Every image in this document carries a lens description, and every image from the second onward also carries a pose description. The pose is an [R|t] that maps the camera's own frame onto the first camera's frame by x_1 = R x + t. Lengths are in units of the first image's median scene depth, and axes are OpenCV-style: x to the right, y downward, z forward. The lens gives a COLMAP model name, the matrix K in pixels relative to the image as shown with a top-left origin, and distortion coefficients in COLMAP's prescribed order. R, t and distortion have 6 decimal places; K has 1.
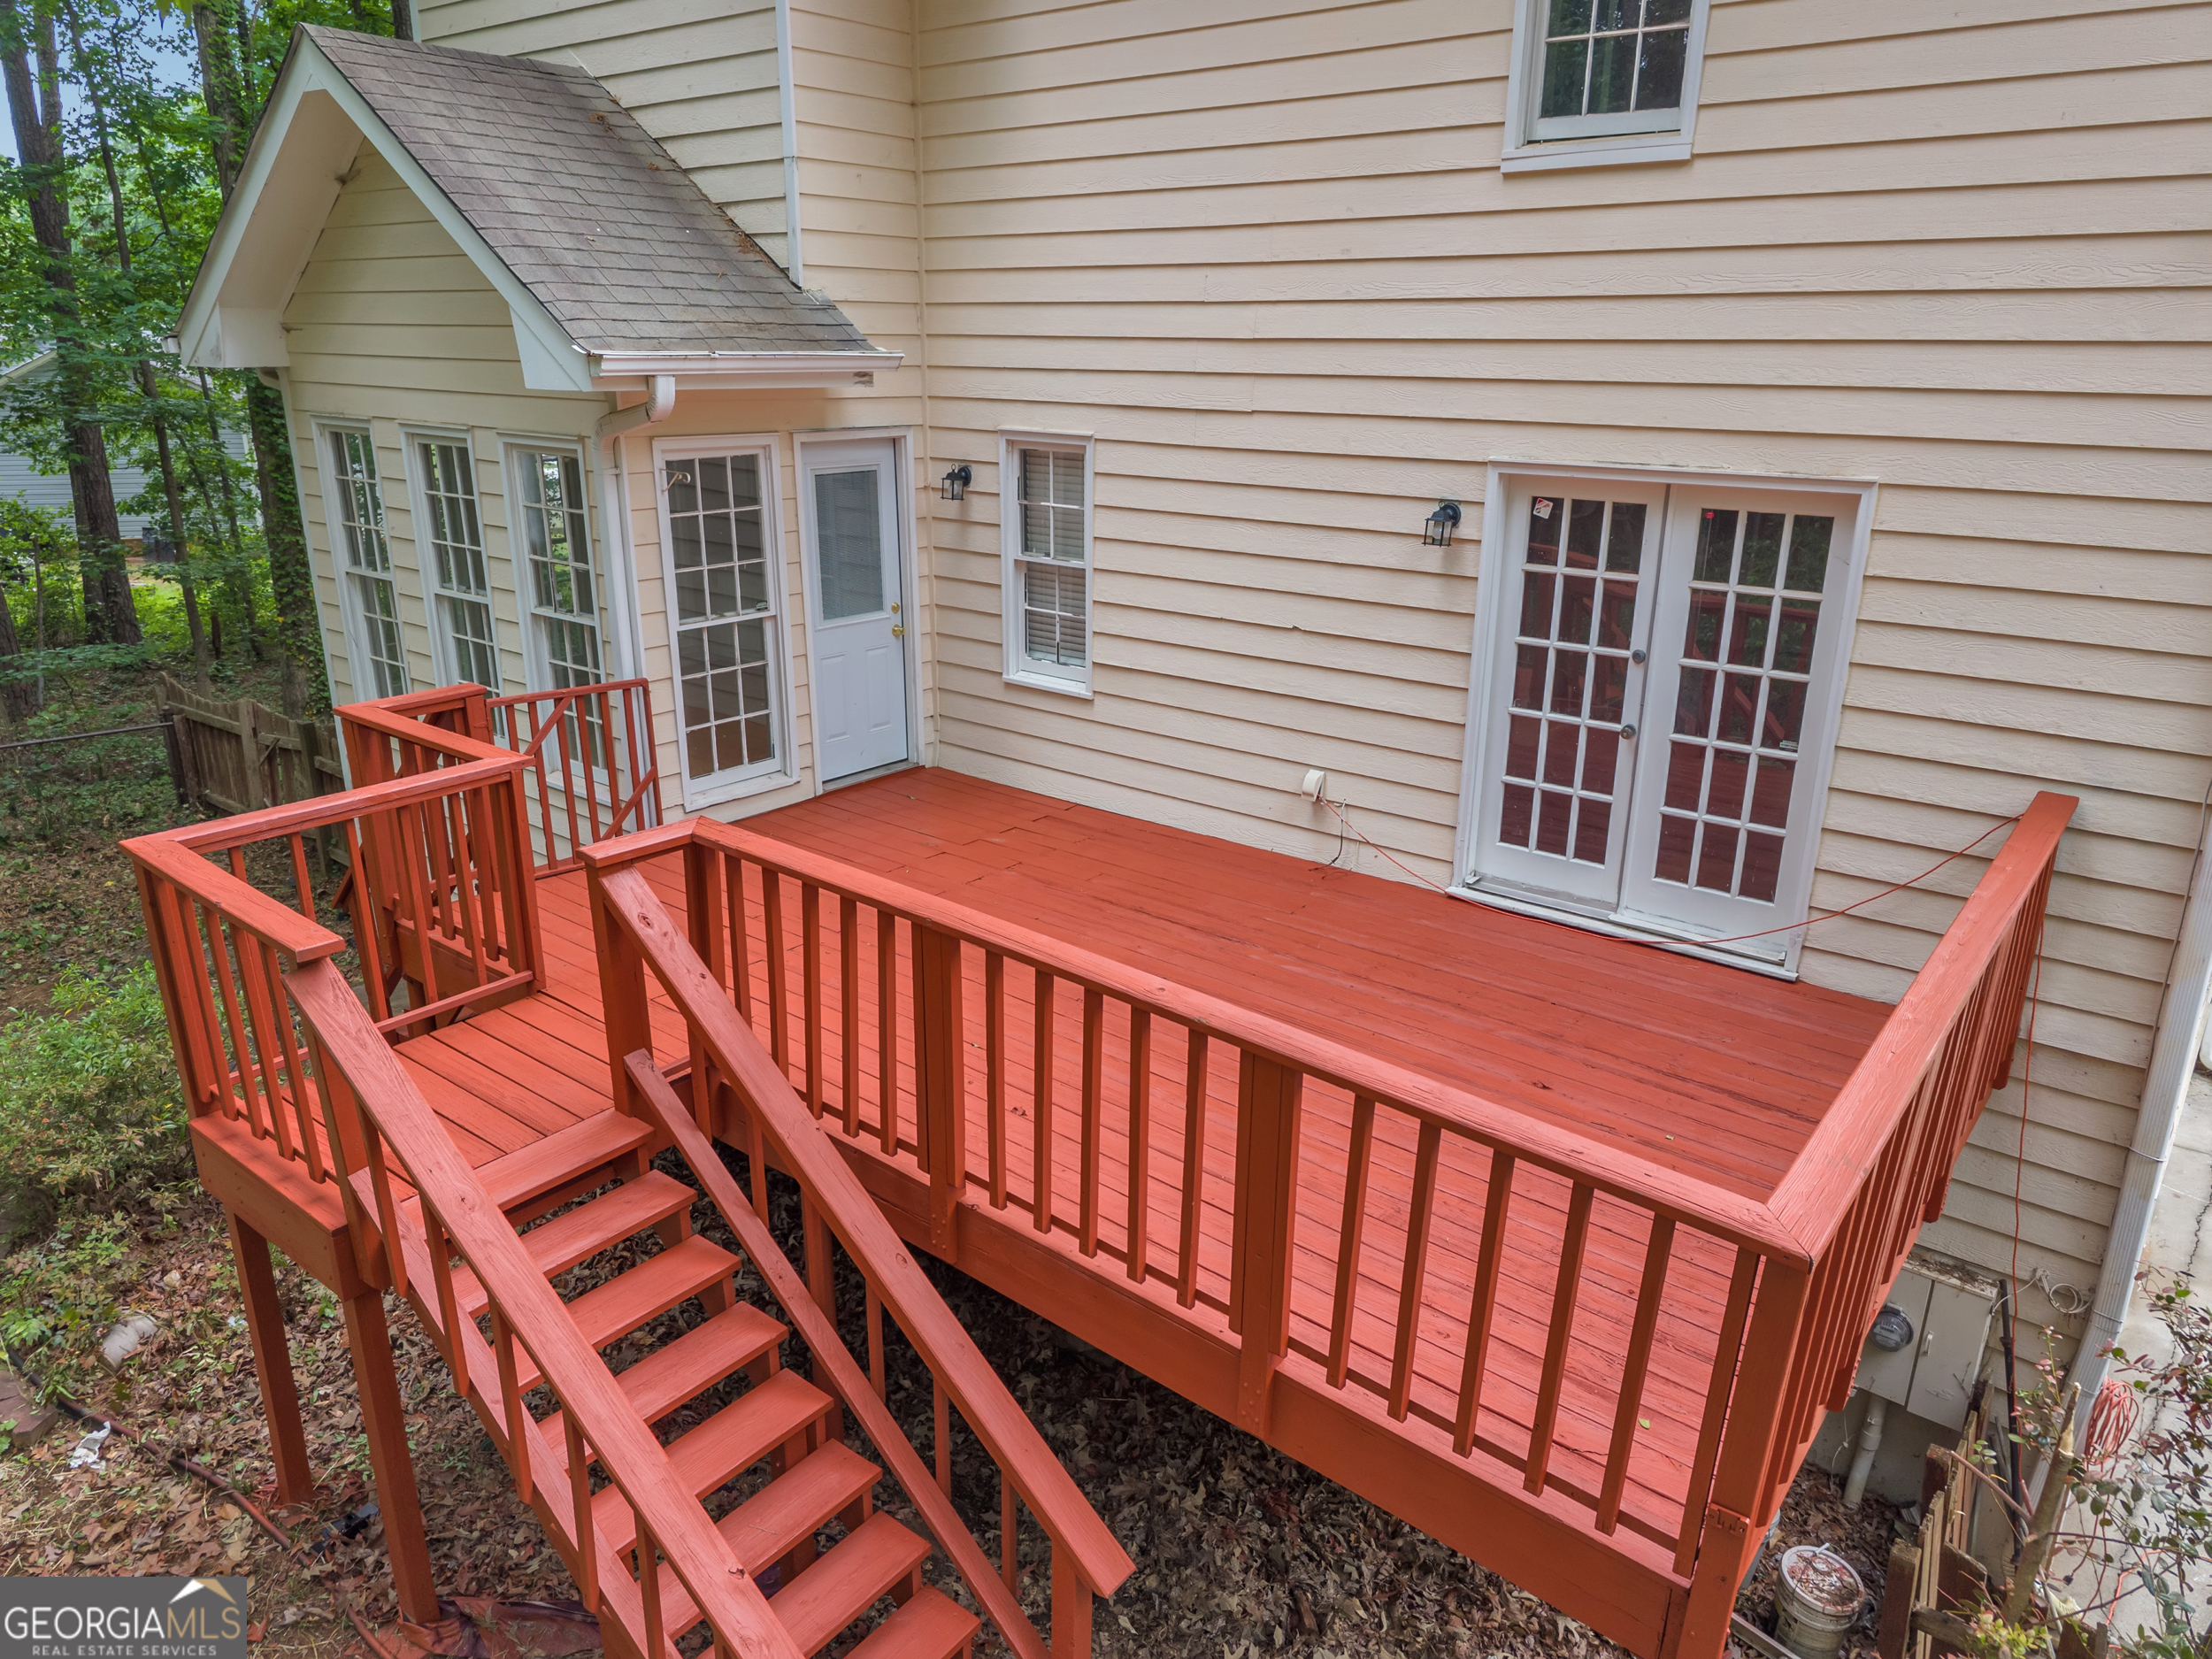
lens RADIAL K [[1496.3, 0, 1106.0], [0, 1496.3, 829.5], [0, 0, 1]] dist [0.017218, -0.052008]
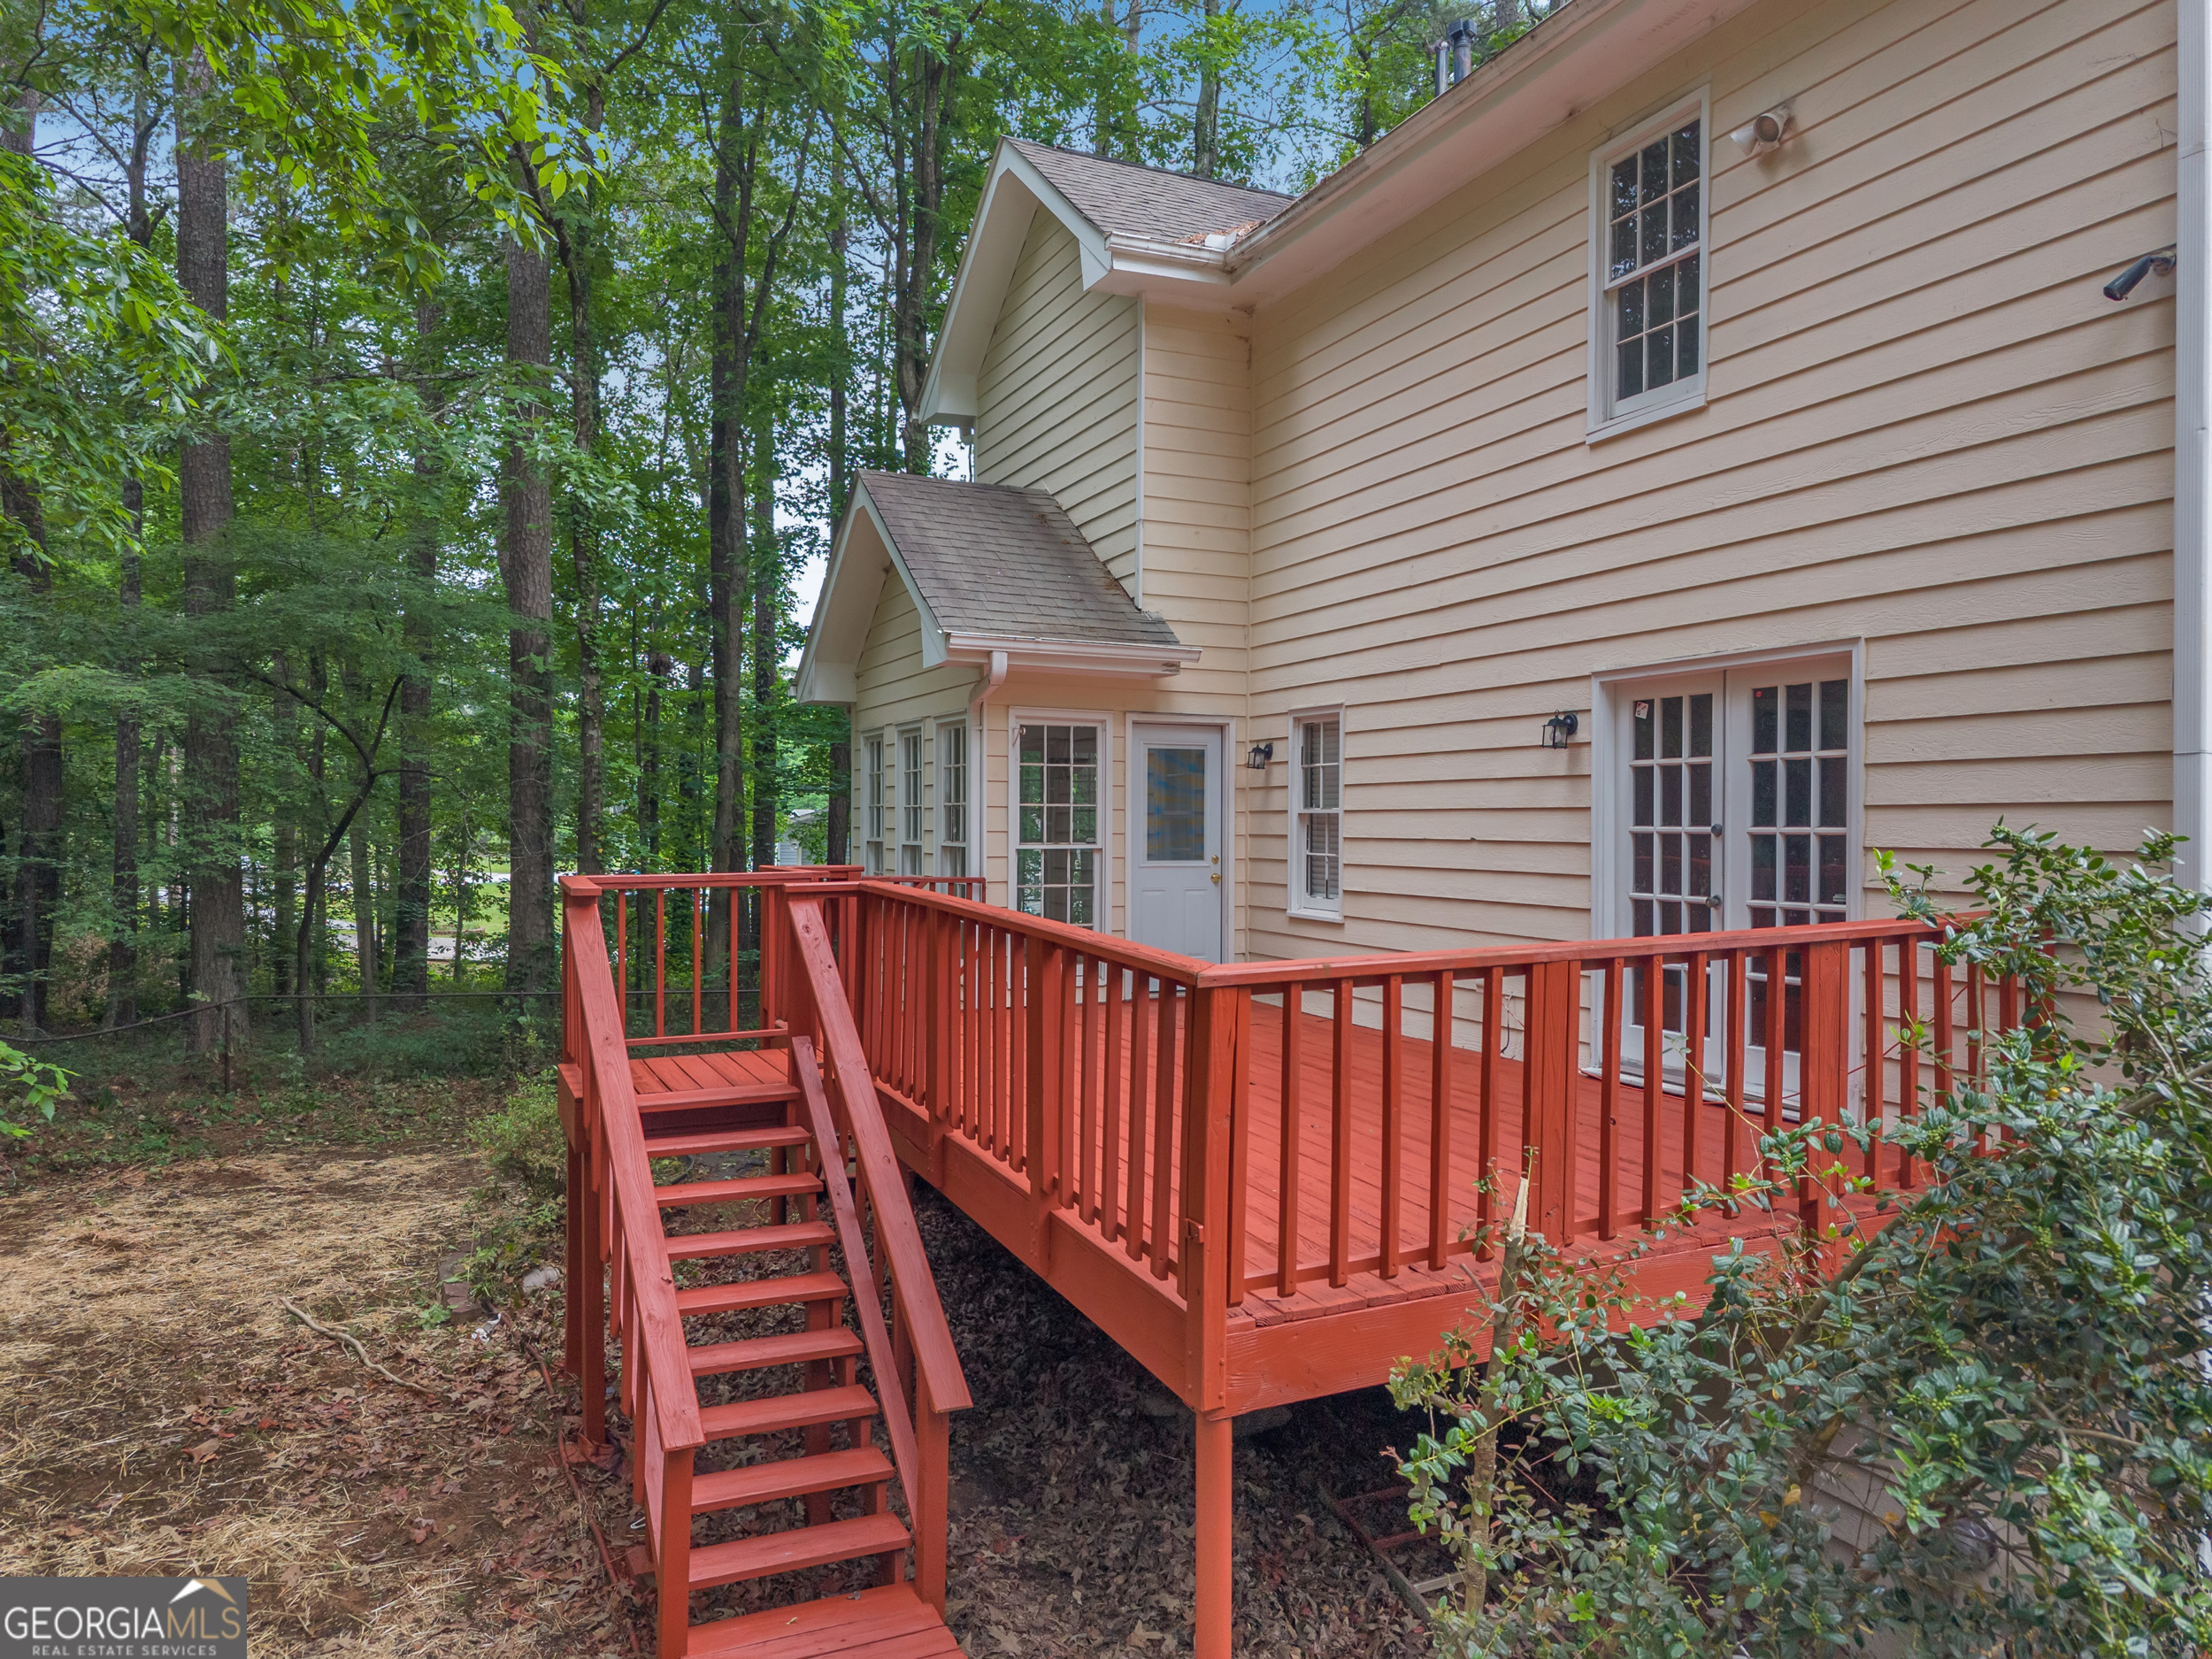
lens RADIAL K [[1497.1, 0, 1106.0], [0, 1497.1, 829.5], [0, 0, 1]] dist [0.038997, -0.149409]
pose [[0.889574, -0.004798, -0.456765, 0.385730], [-0.138873, 0.949772, -0.280440, 0.209267], [0.435169, 0.312905, 0.844227, -0.085733]]
